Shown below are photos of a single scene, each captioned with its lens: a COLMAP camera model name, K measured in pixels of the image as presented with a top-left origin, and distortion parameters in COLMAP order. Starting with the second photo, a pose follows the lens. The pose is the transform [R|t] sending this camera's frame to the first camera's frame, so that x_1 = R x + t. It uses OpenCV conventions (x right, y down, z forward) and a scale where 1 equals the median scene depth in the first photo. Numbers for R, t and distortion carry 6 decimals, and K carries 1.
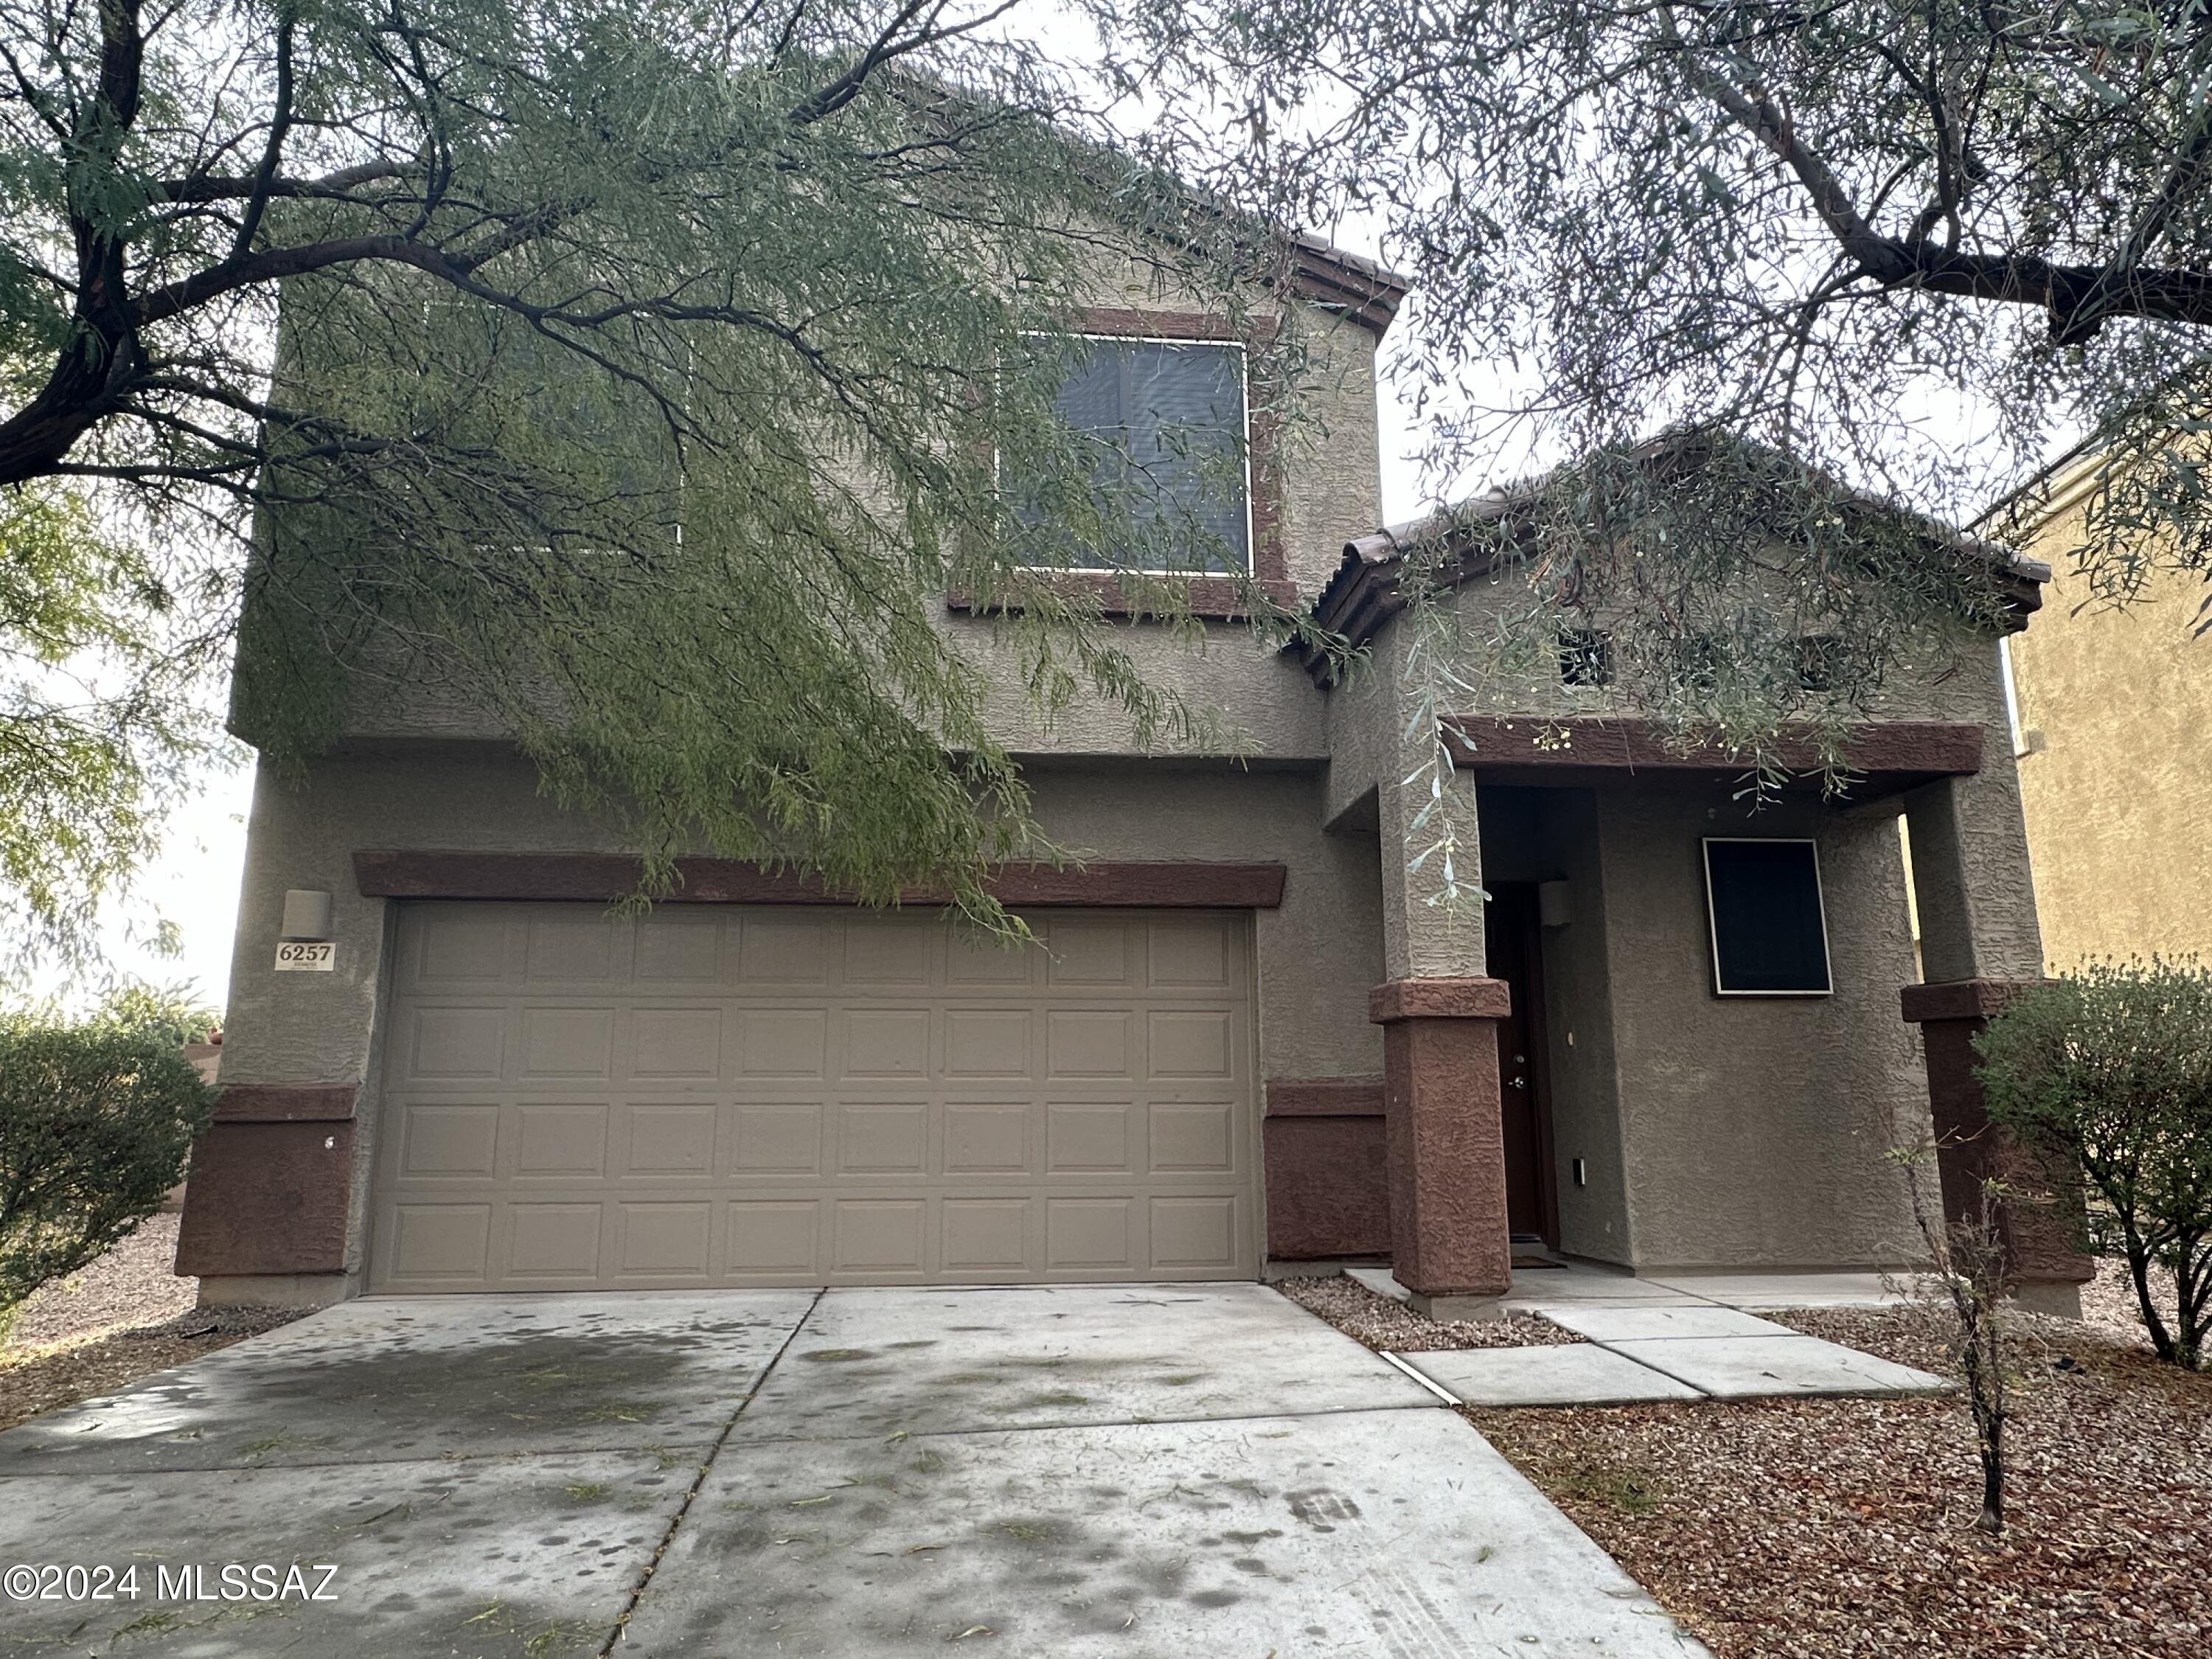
lens RADIAL K [[1345.8, 0, 1109.8], [0, 1345.8, 838.9], [0, 0, 1]] dist [-0.015579, 0.010589]
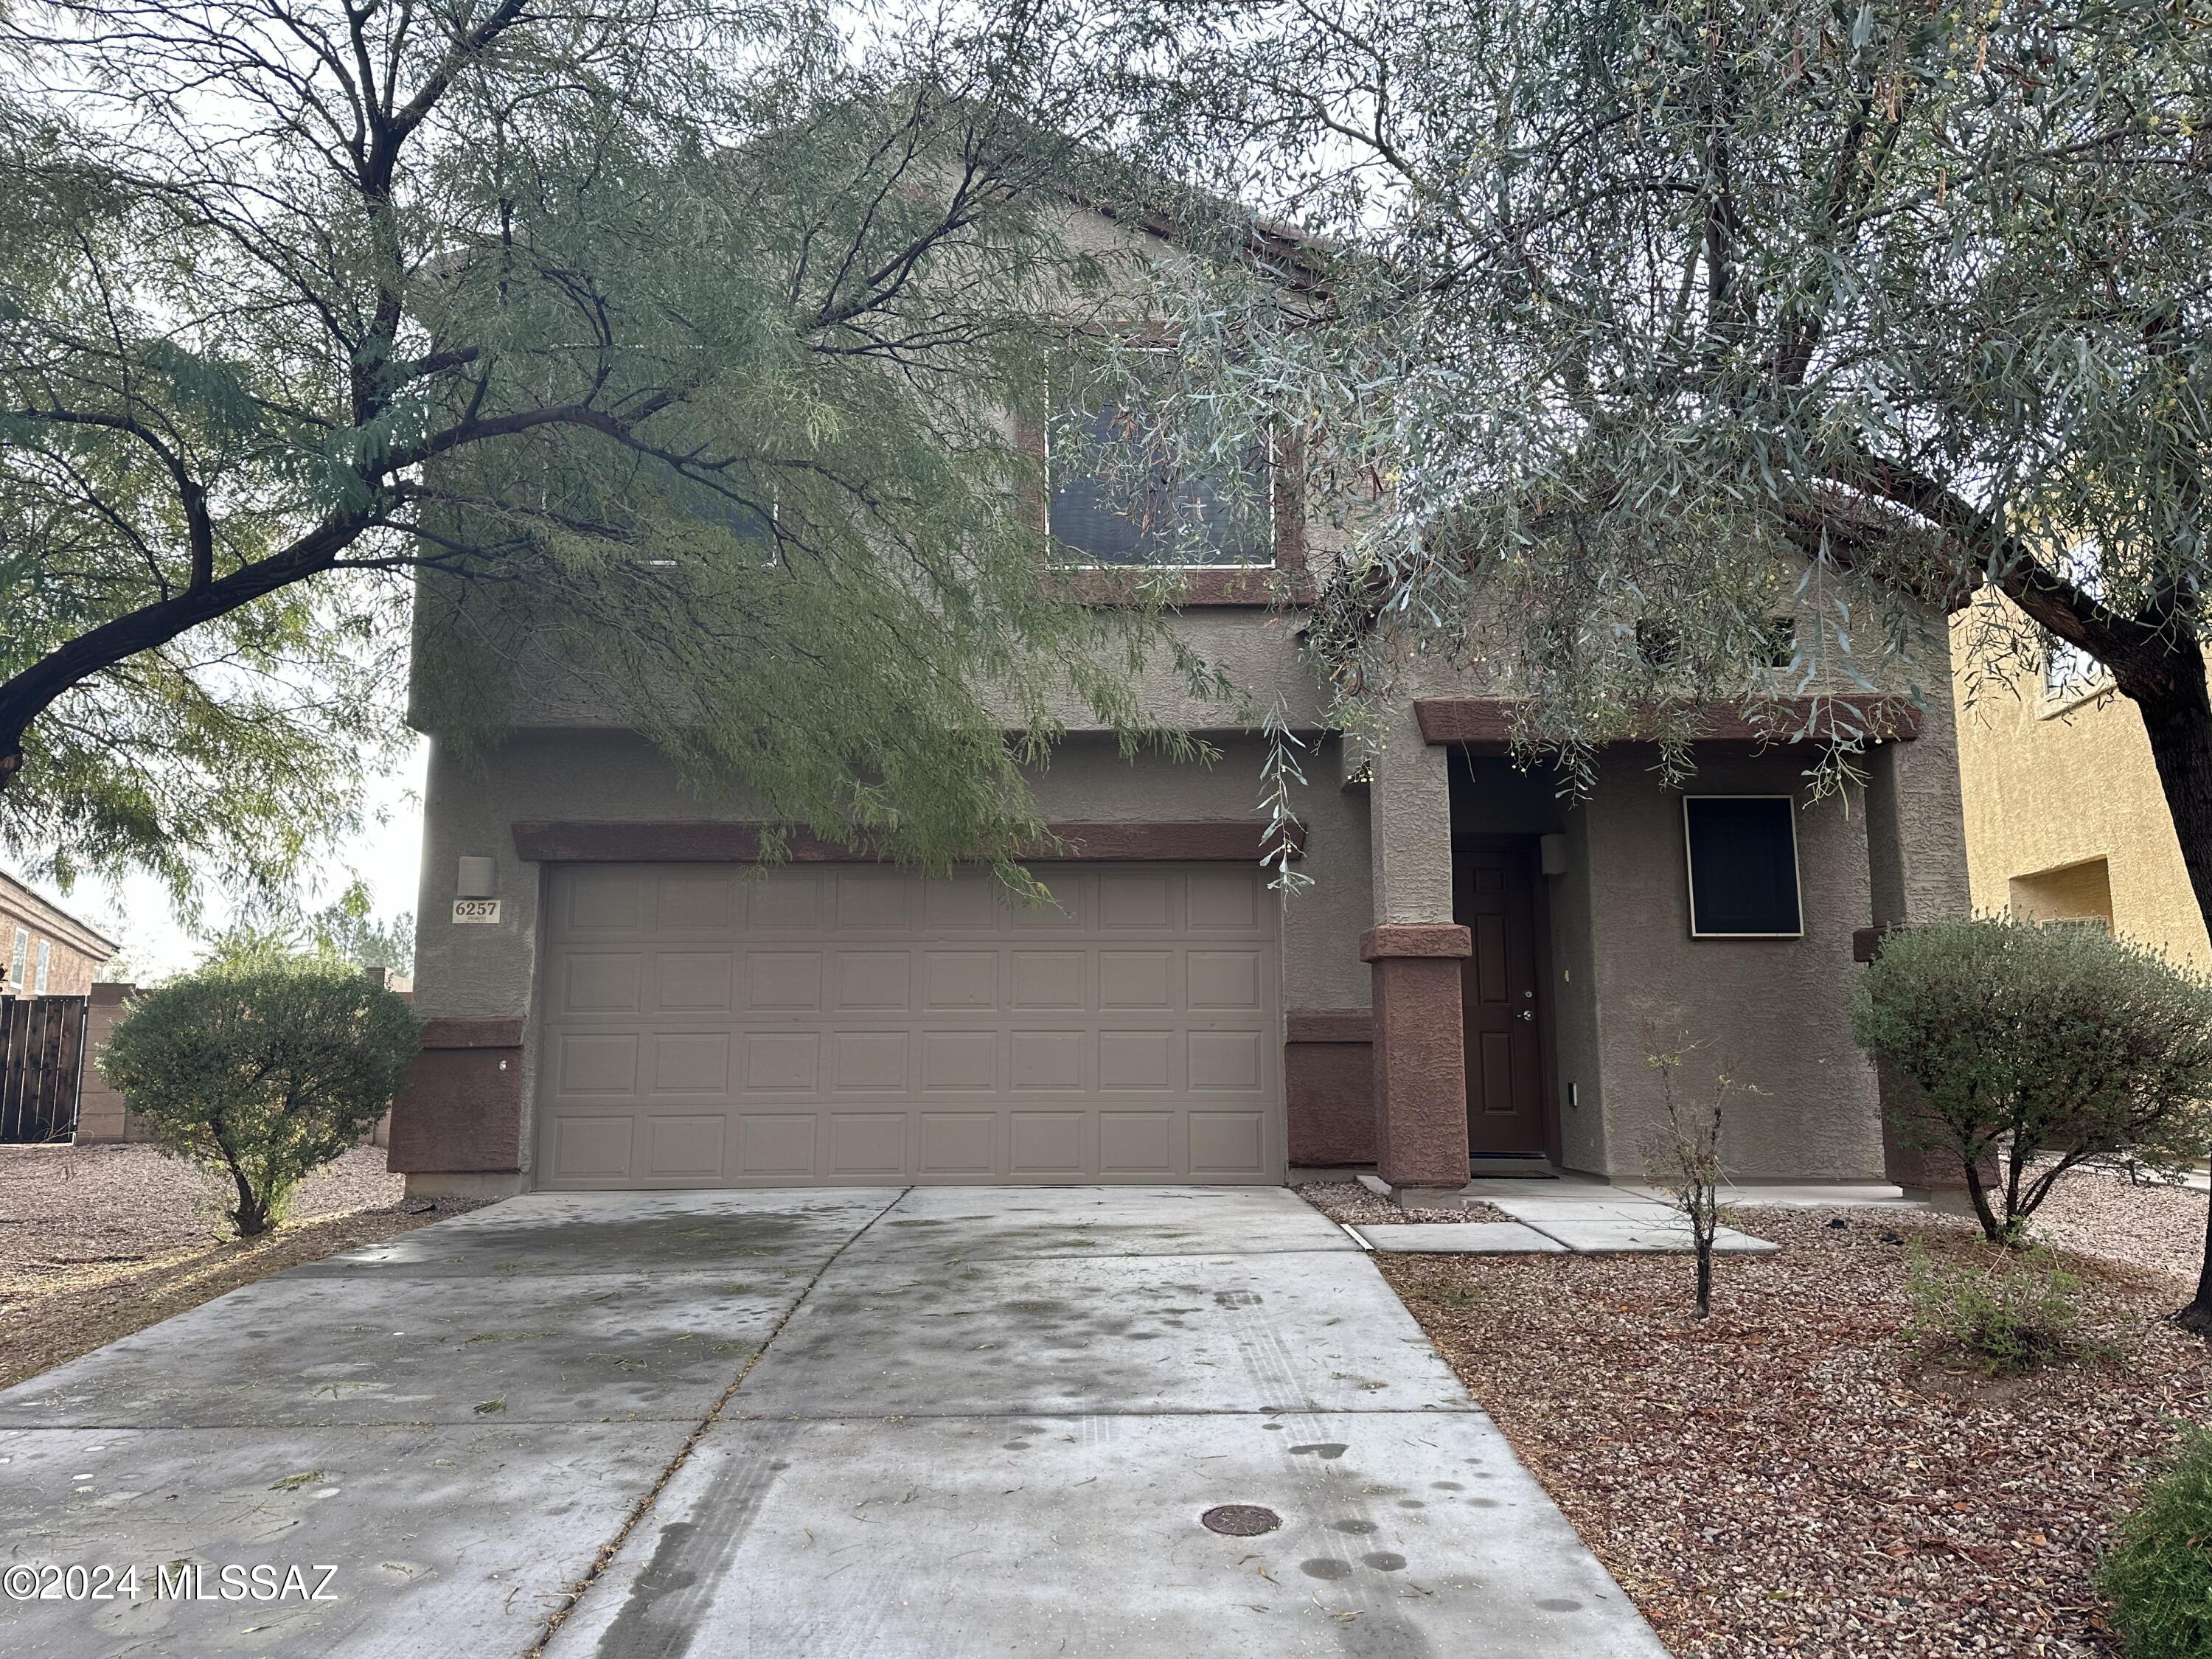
lens RADIAL K [[1536.2, 0, 1111.0], [0, 1536.2, 825.7], [0, 0, 1]] dist [0.077031, -0.006939]
pose [[0.995760, -0.011577, -0.091255, 0.103744], [0.016073, 0.998685, 0.048690, -0.053415], [0.090571, -0.049951, 0.994636, -0.369191]]
